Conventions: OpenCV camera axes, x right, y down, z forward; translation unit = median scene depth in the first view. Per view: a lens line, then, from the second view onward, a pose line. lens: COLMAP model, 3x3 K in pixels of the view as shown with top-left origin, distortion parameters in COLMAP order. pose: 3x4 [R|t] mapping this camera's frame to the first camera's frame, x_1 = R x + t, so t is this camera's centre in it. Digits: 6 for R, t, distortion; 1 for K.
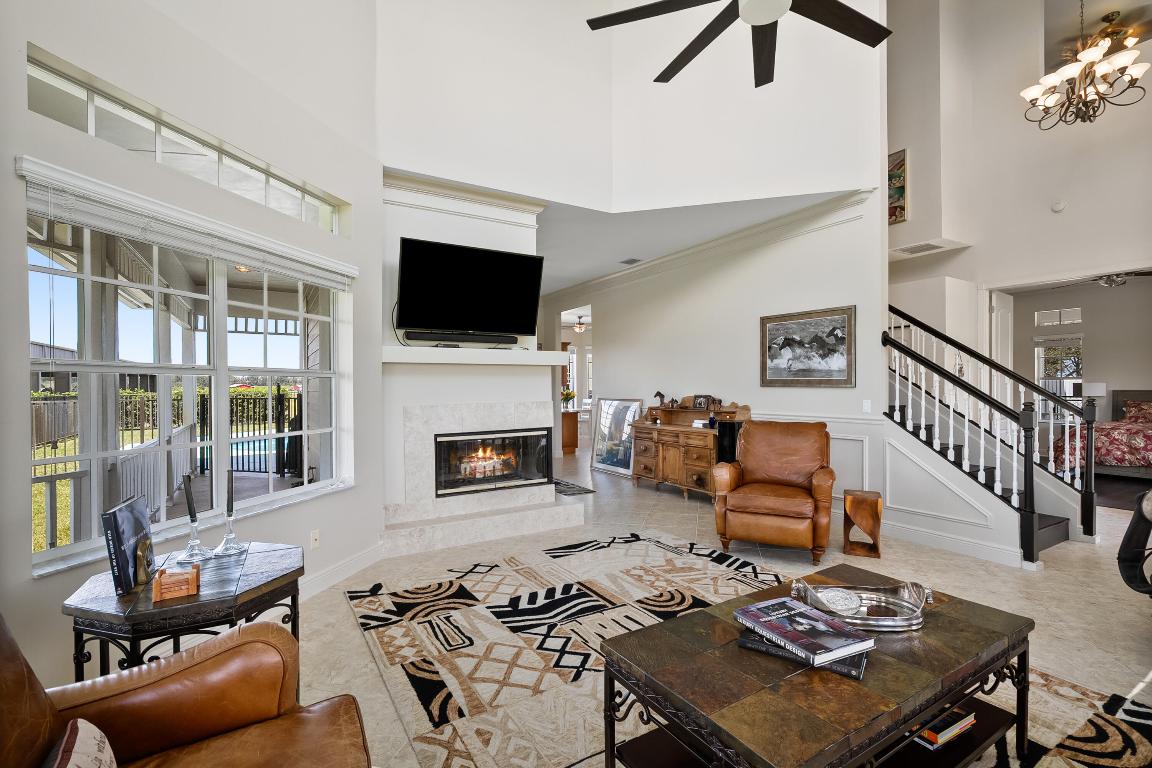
lens RADIAL K [[521.5, 0, 577.6], [0, 521.5, 390.3], [0, 0, 1]] dist [0.002466, -0.000907]
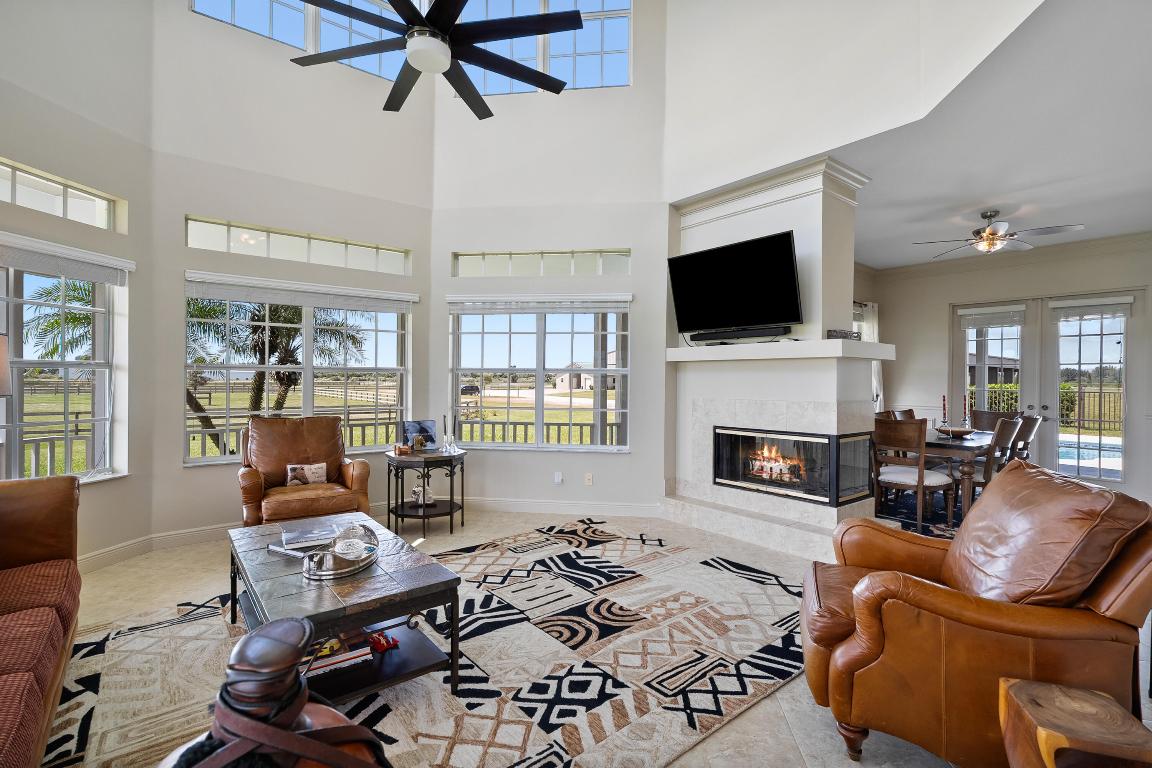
lens RADIAL K [[521.5, 0, 578.0], [0, 521.5, 380.2], [0, 0, 1]] dist [0.002466, -0.000907]
pose [[0.120995, 0.005806, -0.992636, 1.035234], [-0.016426, 0.999858, 0.003846, -0.013732], [0.992517, 0.015840, 0.121073, 0.782303]]
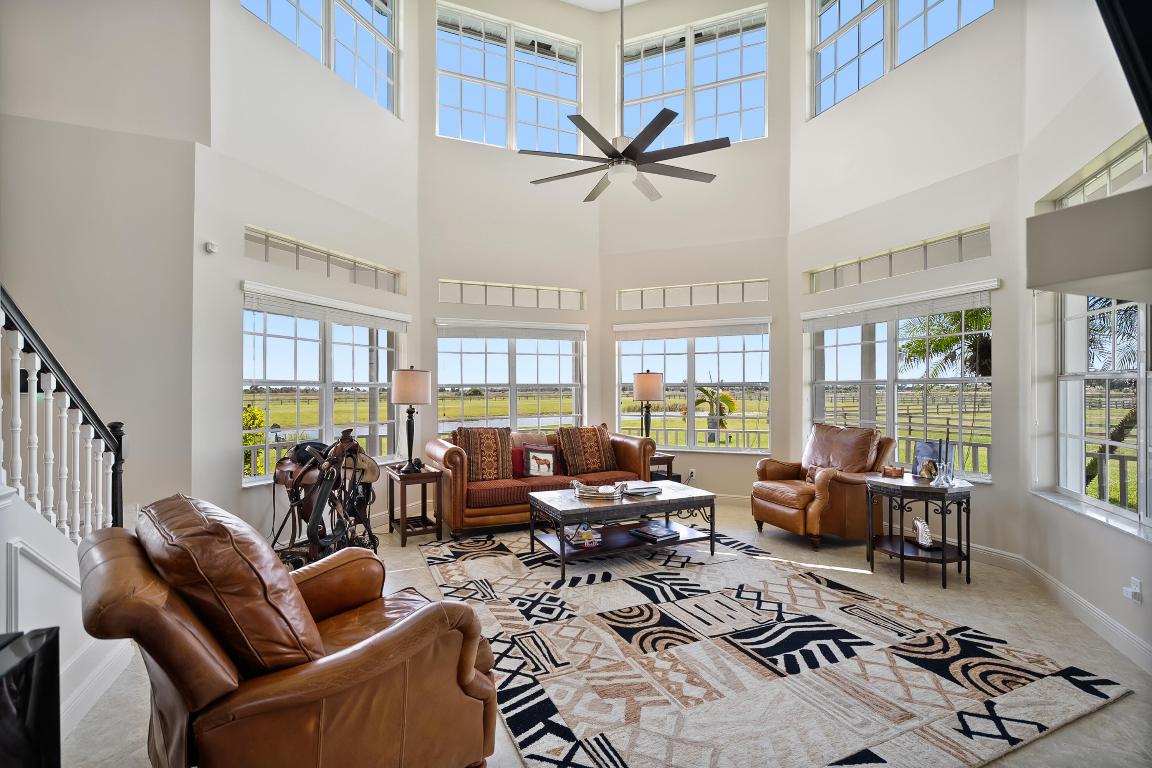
lens RADIAL K [[521.5, 0, 575.4], [0, 521.5, 387.9], [0, 0, 1]] dist [0.002466, -0.000907]
pose [[-0.990292, 0.008923, 0.138714, 0.181782], [0.009209, 0.999957, 0.001425, -0.020438], [-0.138695, 0.002689, -0.990331, 1.801988]]
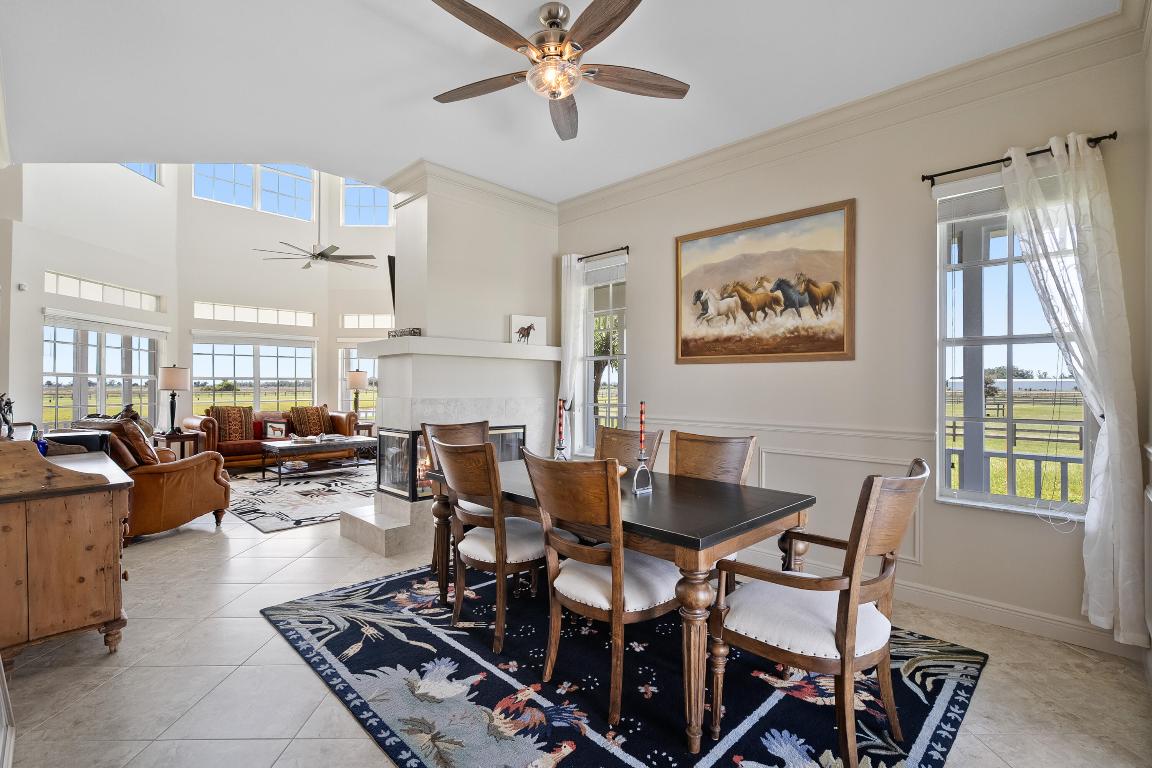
lens RADIAL K [[521.5, 0, 581.1], [0, 521.5, 383.6], [0, 0, 1]] dist [0.002466, -0.000907]
pose [[-0.964891, 0.000754, -0.262651, -0.222201], [0.000504, 0.999999, 0.001020, -0.006291], [0.262652, 0.000852, -0.964890, 2.946781]]
